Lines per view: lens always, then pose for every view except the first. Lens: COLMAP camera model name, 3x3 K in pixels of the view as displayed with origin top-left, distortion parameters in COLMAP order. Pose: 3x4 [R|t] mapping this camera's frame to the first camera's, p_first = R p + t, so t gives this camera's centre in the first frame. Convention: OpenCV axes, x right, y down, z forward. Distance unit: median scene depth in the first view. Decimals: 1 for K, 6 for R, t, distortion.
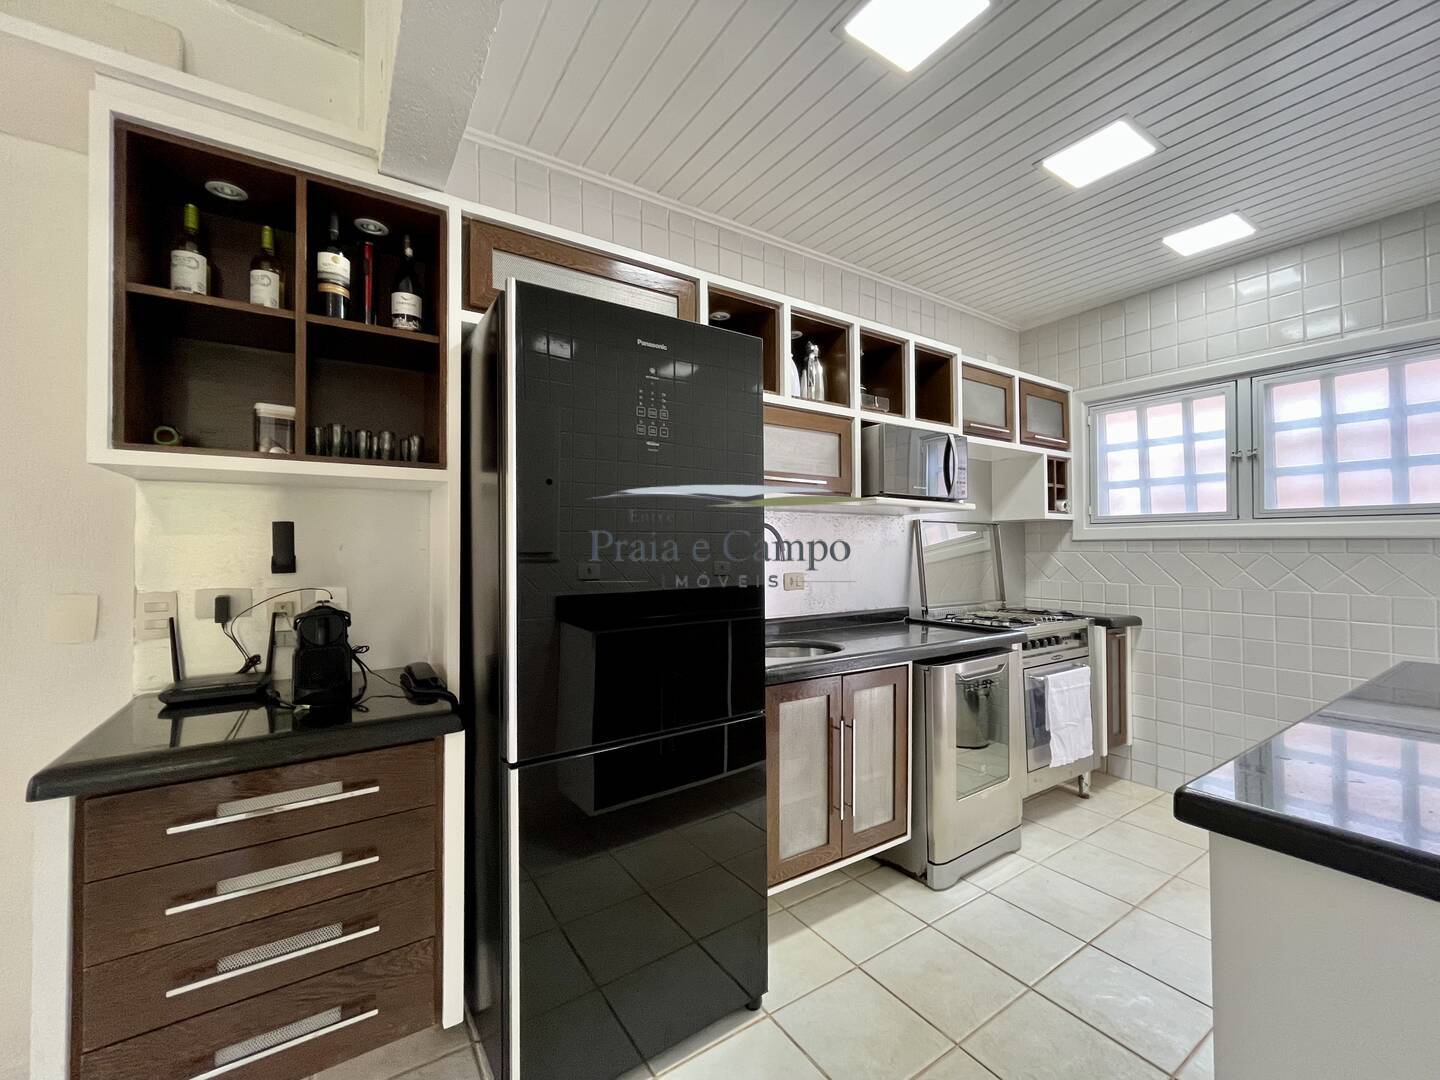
lens RADIAL K [[588.9, 0, 716.9], [0, 588.9, 538.2], [0, 0, 1]] dist [-0.002844, 0.000827]
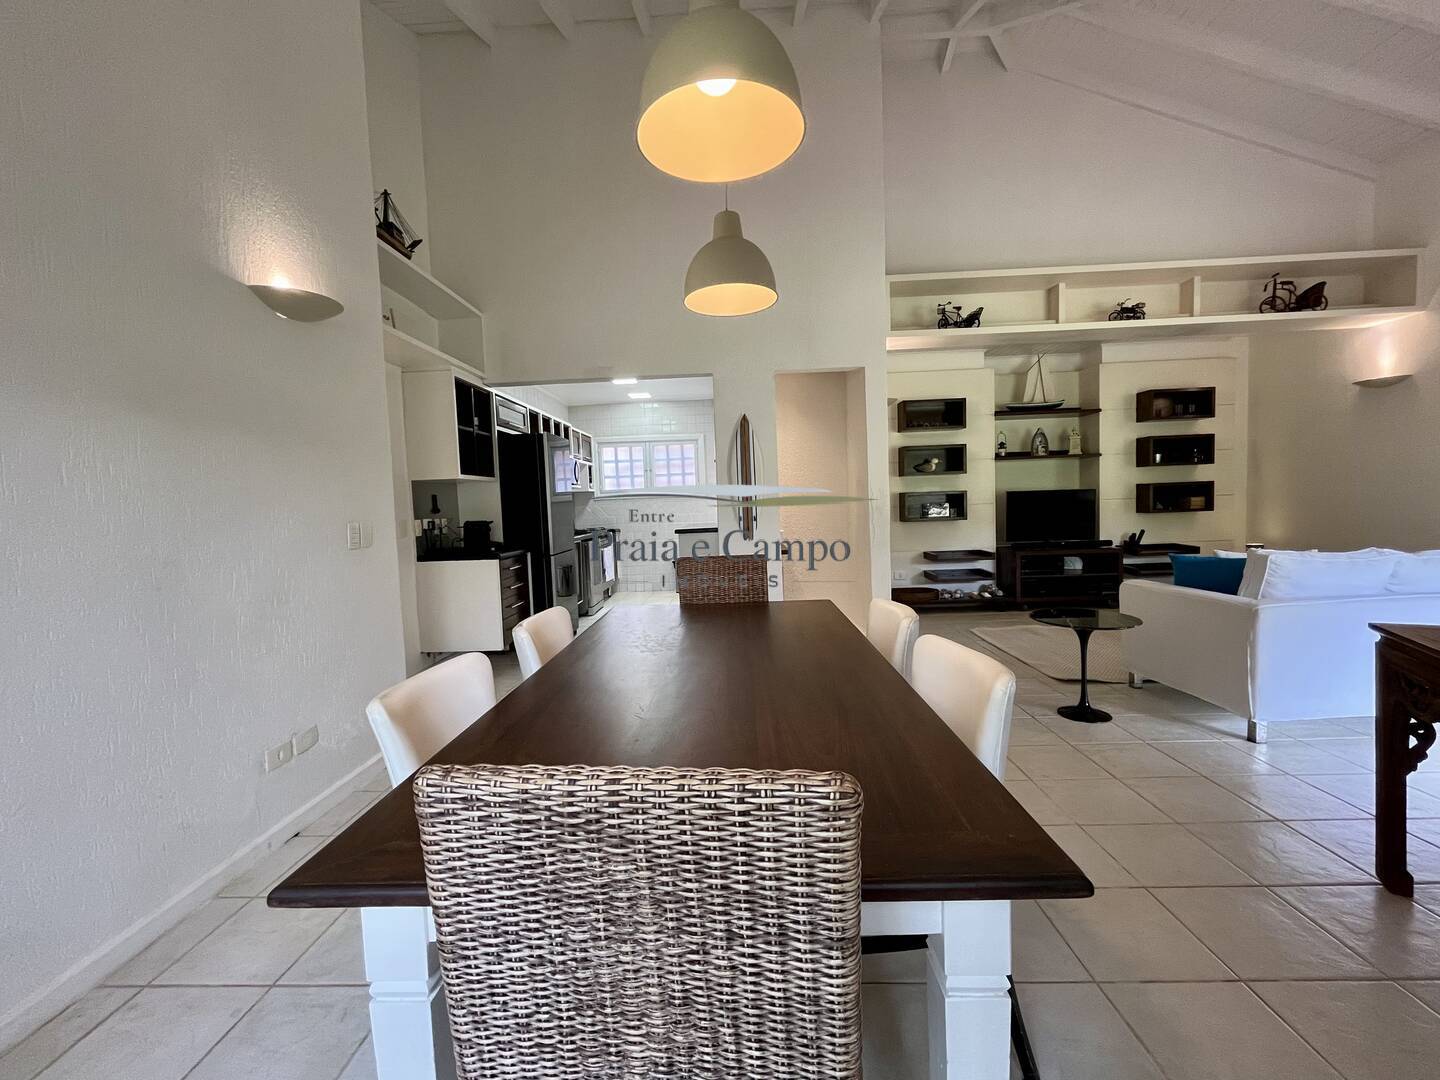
lens RADIAL K [[588.9, 0, 716.9], [0, 588.9, 538.2], [0, 0, 1]] dist [-0.002844, 0.000827]
pose [[0.582368, -0.069145, 0.809979, -2.290186], [0.026170, 0.997454, 0.066333, 0.027292], [-0.812504, -0.017433, 0.582695, -1.742285]]
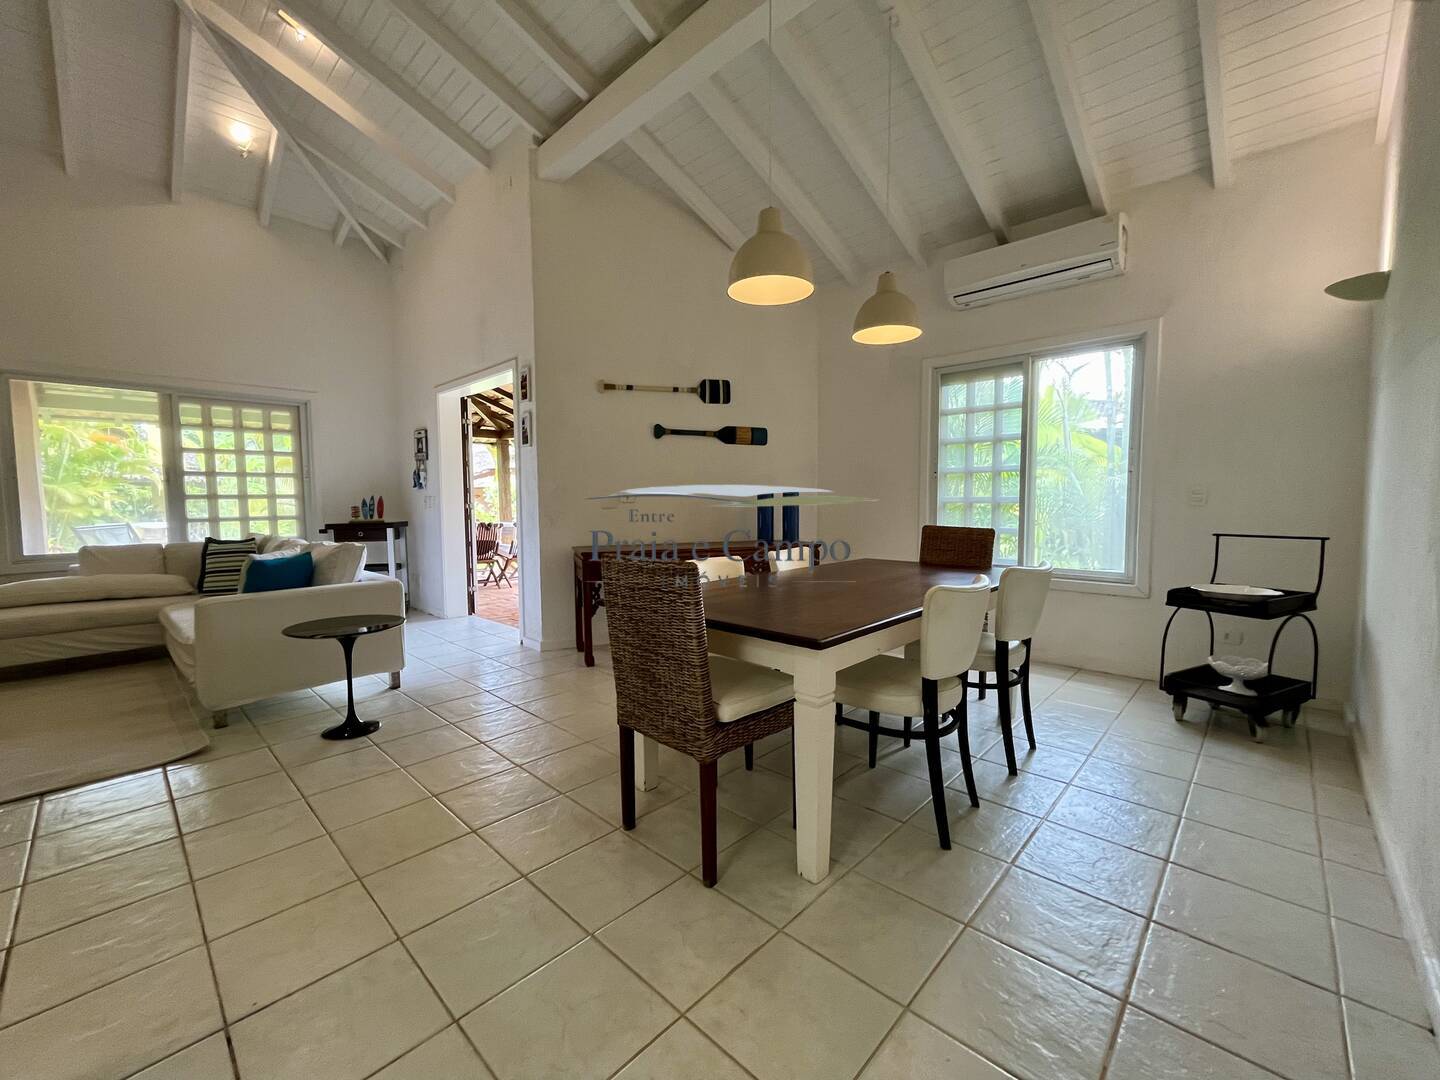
lens RADIAL K [[586.5, 0, 720.0], [0, 586.5, 540.0], [0, 0, 1]] dist [-0.002686, -0.000029]
pose [[-0.974423, 0.024293, -0.223405, -0.727299], [0.012180, 0.998388, 0.055442, 0.110455], [0.224391, 0.051303, -0.973148, 0.388343]]
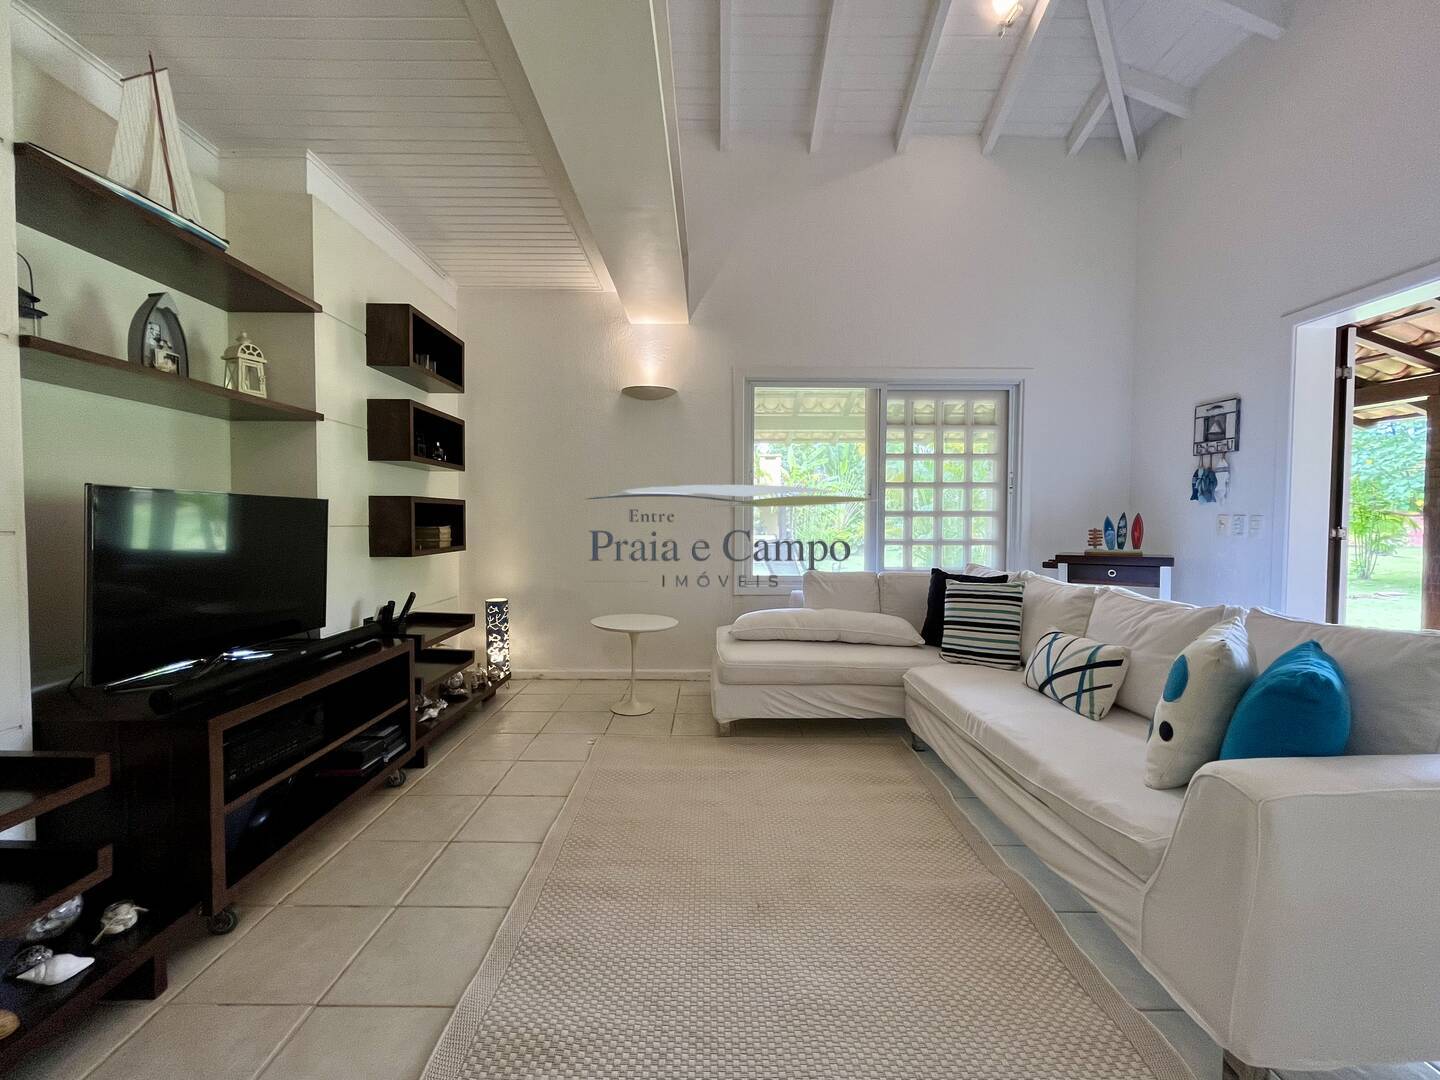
lens RADIAL K [[588.9, 0, 716.9], [0, 588.9, 538.2], [0, 0, 1]] dist [-0.002844, 0.000827]
pose [[-0.836340, -0.020065, 0.547844, 0.584566], [-0.011199, 0.999747, 0.019519, 0.084566], [-0.548097, 0.010190, -0.836353, -0.787036]]
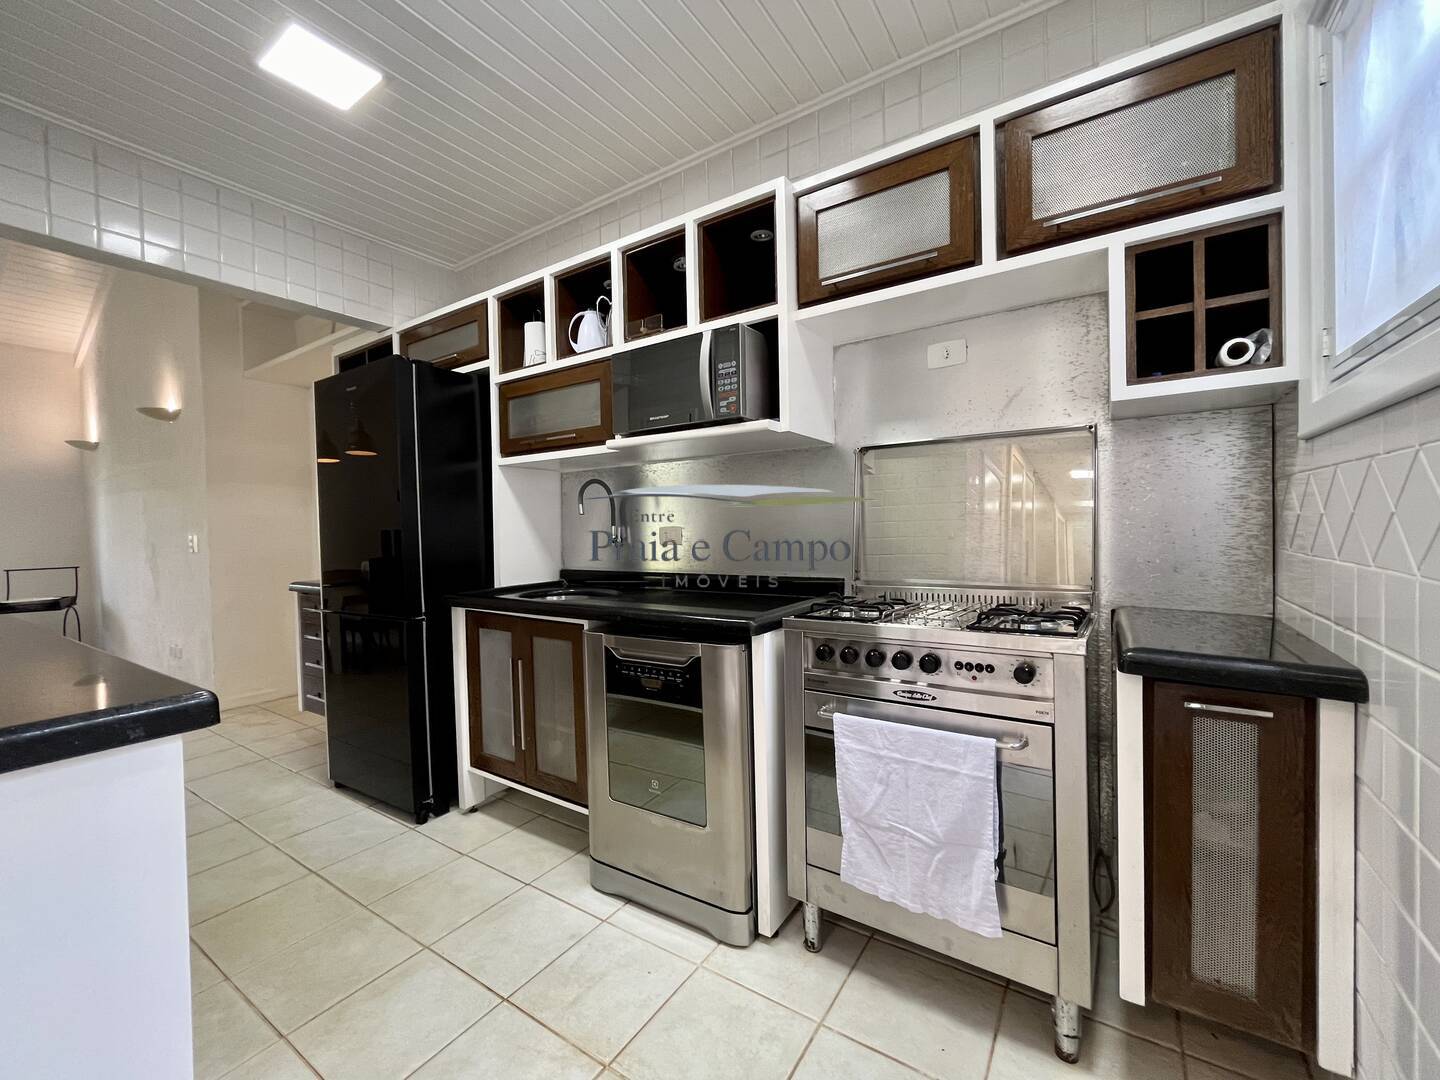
lens RADIAL K [[592.2, 0, 718.6], [0, 592.2, 535.5], [0, 0, 1]] dist [-0.002735, -0.000027]
pose [[0.393332, 0.011996, -0.919318, 1.737884], [0.037555, 0.998871, 0.029102, 0.081921], [0.918629, -0.045972, 0.392437, 1.177802]]
